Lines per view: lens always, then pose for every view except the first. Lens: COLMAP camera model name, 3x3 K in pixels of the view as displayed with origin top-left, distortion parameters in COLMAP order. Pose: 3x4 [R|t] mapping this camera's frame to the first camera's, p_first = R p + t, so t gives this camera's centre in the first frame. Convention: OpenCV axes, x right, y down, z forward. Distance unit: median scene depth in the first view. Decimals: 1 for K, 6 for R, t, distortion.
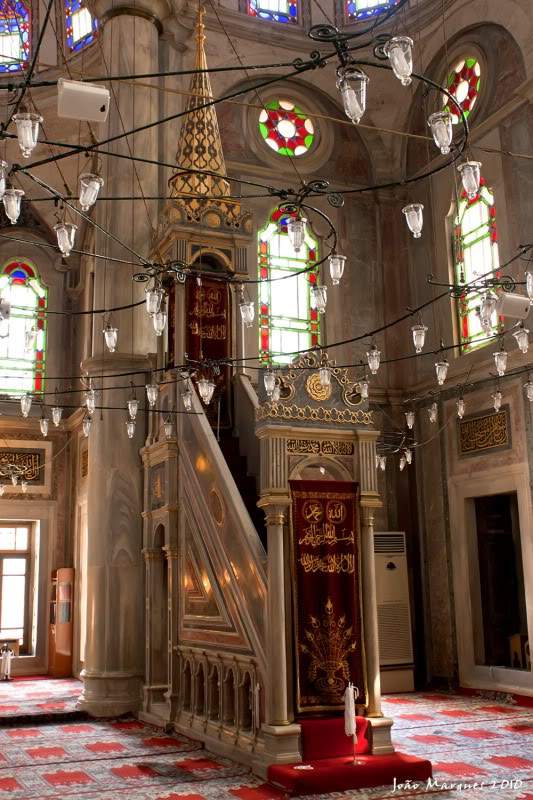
lens RADIAL K [[897.8, 0, 265.3], [0, 897.8, 400.3], [0, 0, 1]] dist [-0.057913, 0.000000]
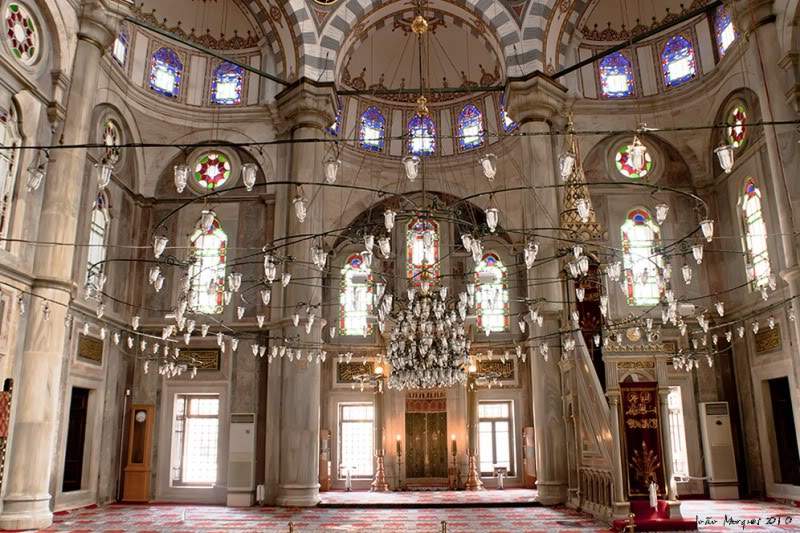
lens RADIAL K [[681.5, 0, 400.6], [0, 681.5, 265.5], [0, 0, 1]] dist [-0.055834, 0.015684]
pose [[0.906247, -0.104132, -0.409722, 0.155249], [0.084865, 0.994271, -0.064986, -0.078218], [0.414142, 0.024122, 0.909893, -0.405199]]
